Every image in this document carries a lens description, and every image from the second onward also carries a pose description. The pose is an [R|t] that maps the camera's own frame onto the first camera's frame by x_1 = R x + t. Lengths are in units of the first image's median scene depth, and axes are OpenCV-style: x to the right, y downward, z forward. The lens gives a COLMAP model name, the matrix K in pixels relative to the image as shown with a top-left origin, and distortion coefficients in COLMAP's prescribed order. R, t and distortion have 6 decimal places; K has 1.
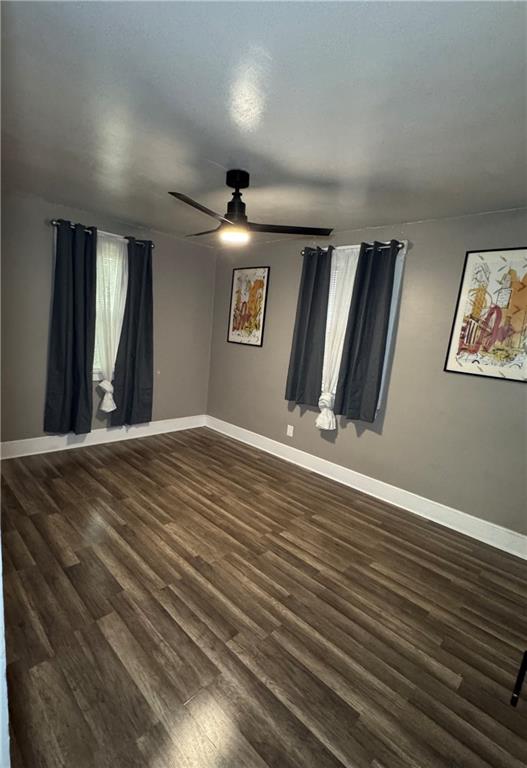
lens RADIAL K [[332.6, 0, 232.8], [0, 332.6, 384.7], [0, 0, 1]] dist [0.000276, 0.000595]
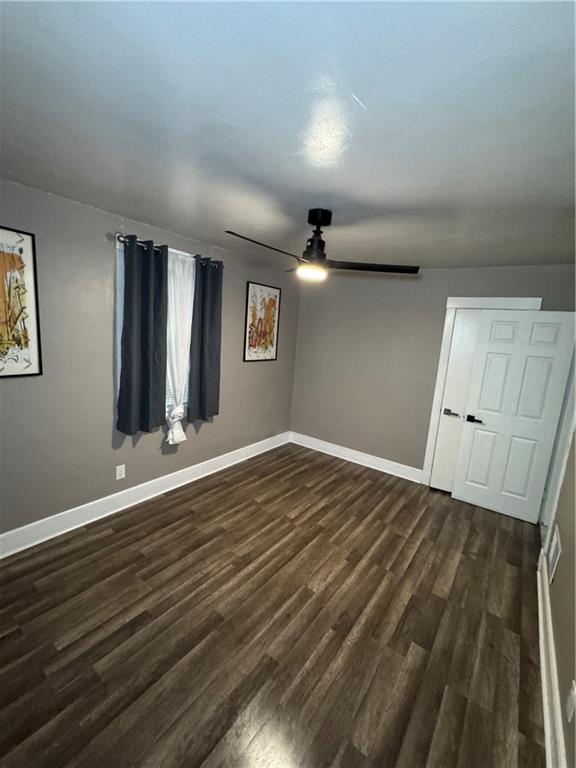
lens RADIAL K [[333.2, 0, 283.8], [0, 333.2, 385.9], [0, 0, 1]] dist [-0.003880, 0.000513]
pose [[-0.149113, -0.266176, 0.952321, -0.873100], [0.097733, 0.954405, 0.282061, -0.358147], [-0.983978, 0.135132, -0.116300, 1.081129]]
